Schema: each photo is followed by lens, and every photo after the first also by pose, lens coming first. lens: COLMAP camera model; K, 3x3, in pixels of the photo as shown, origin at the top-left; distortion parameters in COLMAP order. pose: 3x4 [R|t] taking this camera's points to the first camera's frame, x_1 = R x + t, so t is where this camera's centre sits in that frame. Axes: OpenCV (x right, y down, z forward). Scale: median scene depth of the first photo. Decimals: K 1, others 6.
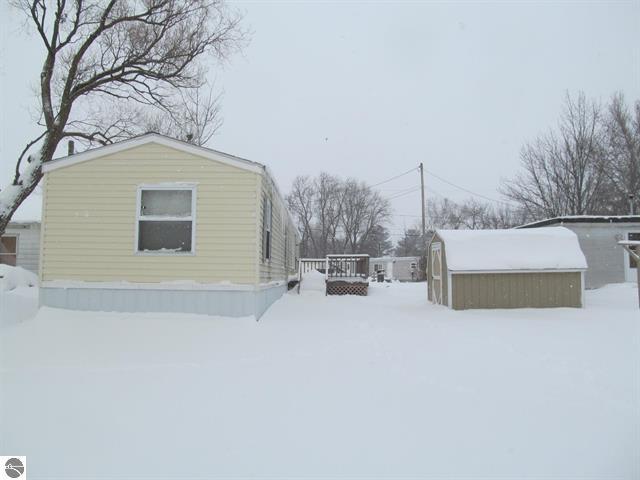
lens RADIAL K [[530.5, 0, 320.0], [0, 530.5, 240.0], [0, 0, 1]] dist [-0.064491, 0.045549]
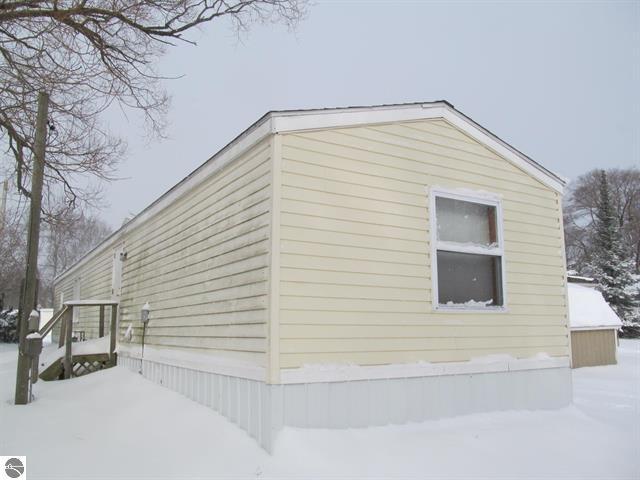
lens RADIAL K [[530.5, 0, 320.0], [0, 530.5, 240.0], [0, 0, 1]] dist [-0.064491, 0.045549]
pose [[0.859067, 0.075563, 0.506256, -0.726320], [-0.027824, 0.994475, -0.101218, 0.013061], [-0.511107, 0.072867, 0.856423, 0.577889]]
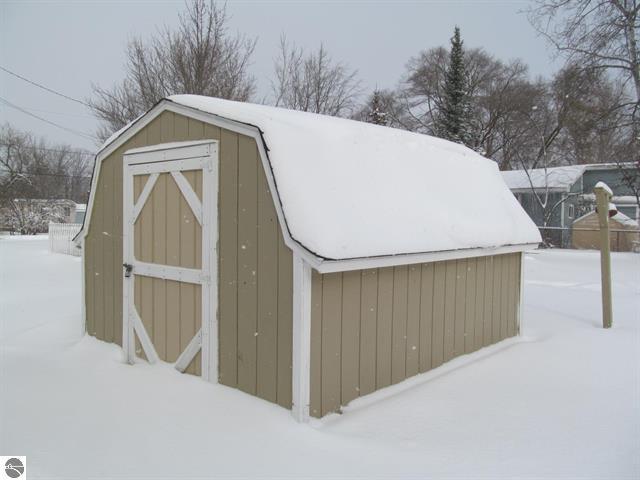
lens RADIAL K [[530.5, 0, 320.0], [0, 530.5, 240.0], [0, 0, 1]] dist [-0.064491, 0.045549]
pose [[0.662378, -0.013296, 0.749051, 0.103585], [-0.065213, 0.995024, 0.075330, 0.043233], [-0.746326, -0.098745, 0.658215, 1.181824]]
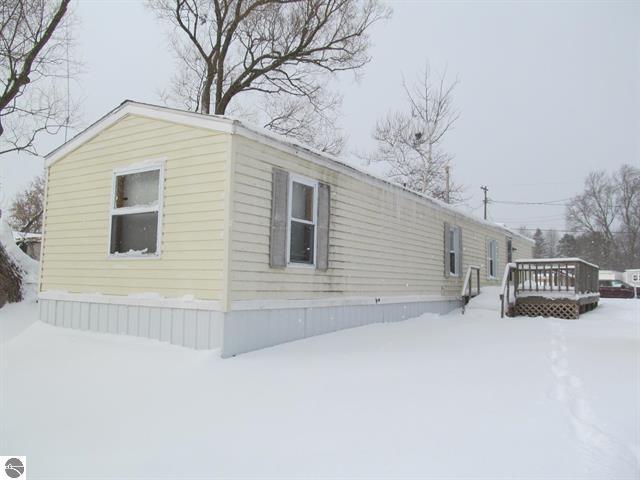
lens RADIAL K [[530.5, 0, 320.0], [0, 530.5, 240.0], [0, 0, 1]] dist [-0.064491, 0.045549]
pose [[0.844195, -0.038129, -0.534678, 0.328038], [0.025762, 0.999200, -0.030580, 0.031159], [0.535416, 0.012041, 0.844502, 0.503133]]
